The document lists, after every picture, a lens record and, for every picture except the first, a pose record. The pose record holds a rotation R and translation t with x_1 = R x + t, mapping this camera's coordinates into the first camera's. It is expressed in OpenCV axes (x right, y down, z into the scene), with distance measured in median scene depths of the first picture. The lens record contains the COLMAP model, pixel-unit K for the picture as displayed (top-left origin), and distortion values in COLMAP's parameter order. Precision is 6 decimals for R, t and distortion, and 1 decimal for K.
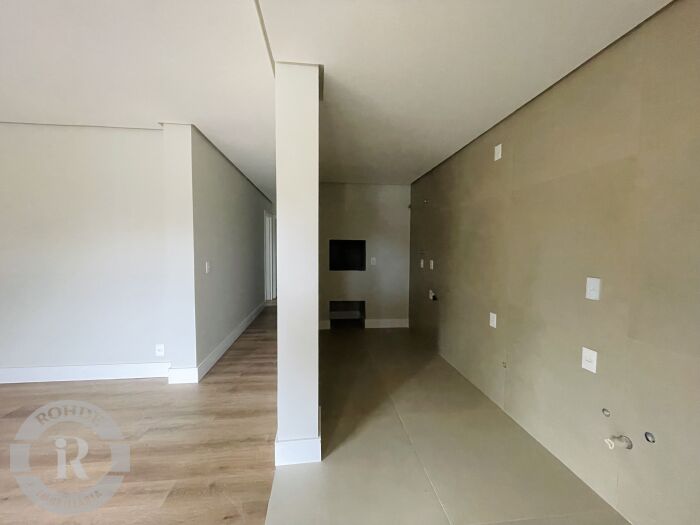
lens RADIAL K [[282.6, 0, 348.4], [0, 282.6, 261.8], [0, 0, 1]] dist [-0.001698, 0.000264]
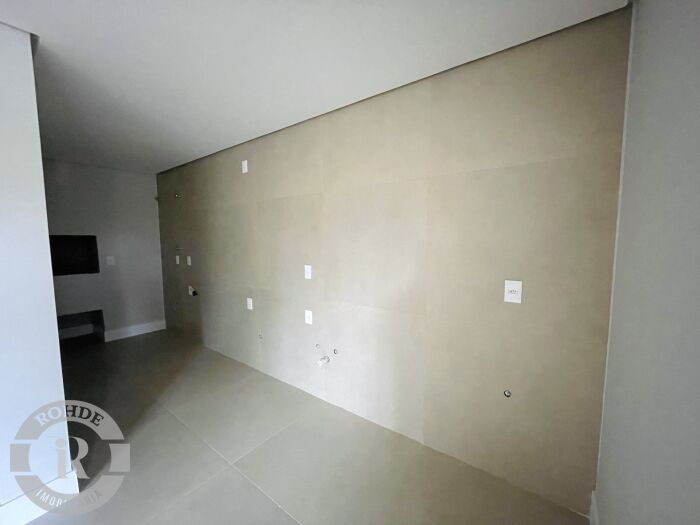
lens RADIAL K [[282.6, 0, 348.4], [0, 282.6, 261.8], [0, 0, 1]] dist [-0.001698, 0.000264]
pose [[0.681340, -0.072390, 0.728378, -0.052465], [0.045879, 0.997364, 0.056207, -0.016973], [-0.730528, -0.004879, 0.682866, -0.101182]]
